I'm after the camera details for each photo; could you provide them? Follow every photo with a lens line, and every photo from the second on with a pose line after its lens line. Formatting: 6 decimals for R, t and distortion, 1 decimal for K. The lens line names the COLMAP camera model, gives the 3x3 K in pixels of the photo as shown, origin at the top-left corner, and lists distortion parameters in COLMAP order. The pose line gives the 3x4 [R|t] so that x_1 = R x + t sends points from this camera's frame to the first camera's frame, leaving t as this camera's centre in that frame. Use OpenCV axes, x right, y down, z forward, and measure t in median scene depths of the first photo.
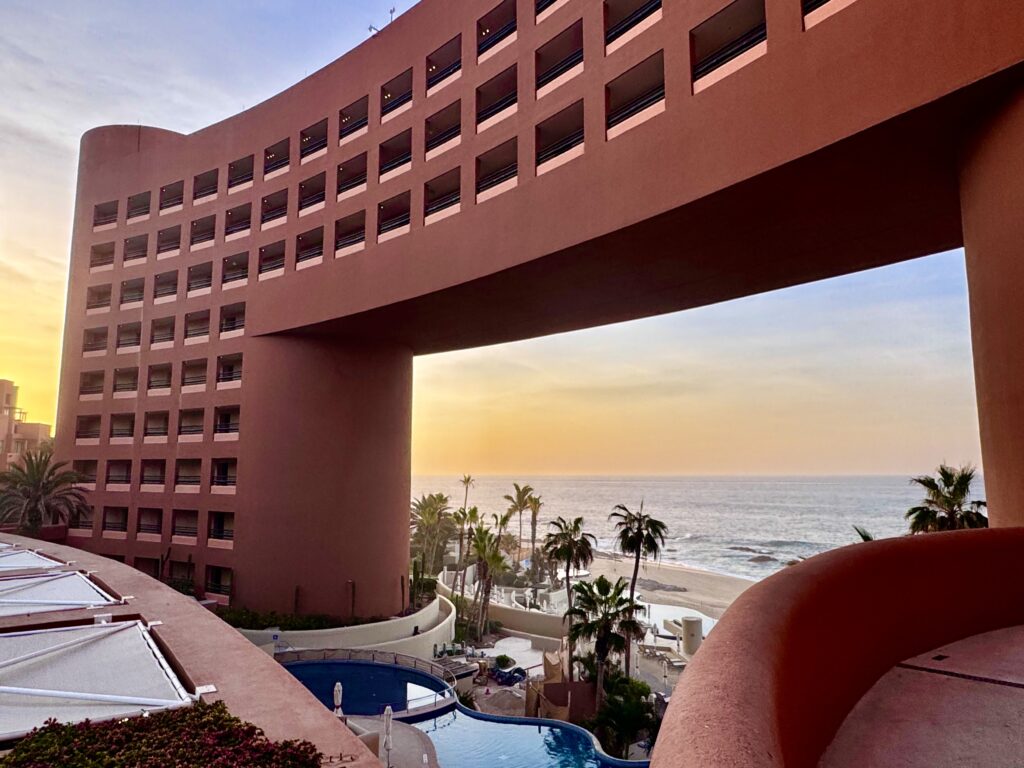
lens RADIAL K [[702.1, 0, 512.0], [0, 702.1, 384.0], [0, 0, 1]] dist [-0.002581, -0.000550]
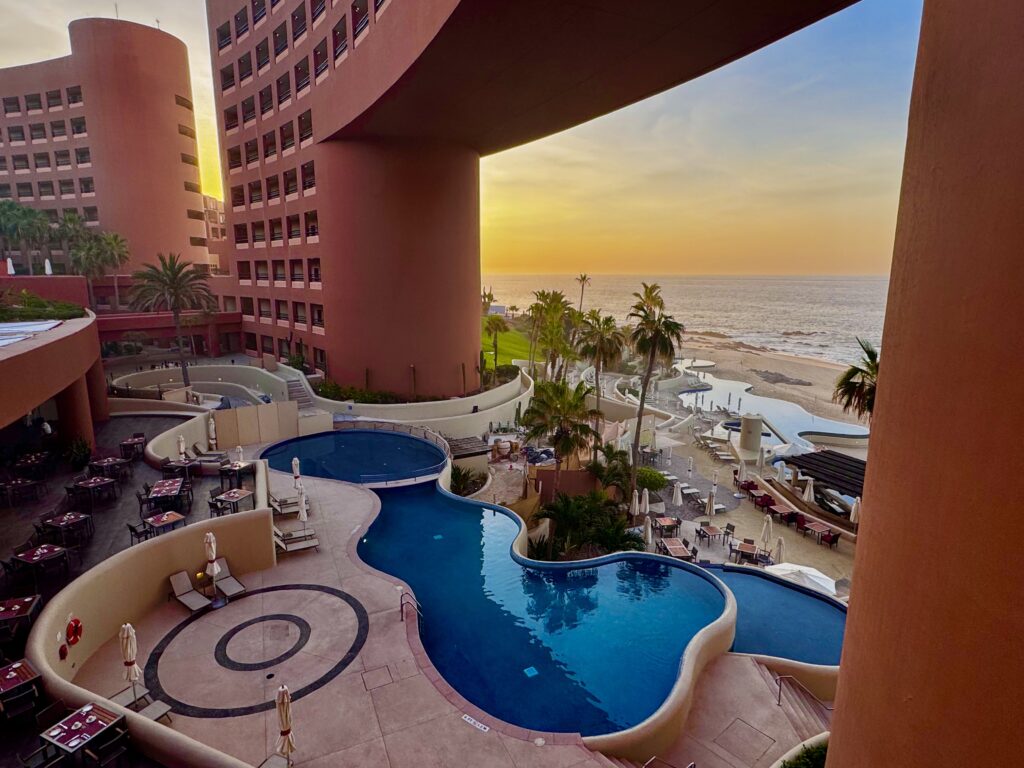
lens RADIAL K [[576.7, 0, 512.0], [0, 576.7, 384.0], [0, 0, 1]] dist [0.001382, 0.000259]
pose [[0.947764, 0.060873, -0.313111, 0.215066], [0.039795, 0.951387, 0.305418, 0.024749], [0.316481, -0.301924, 0.899267, 0.181419]]
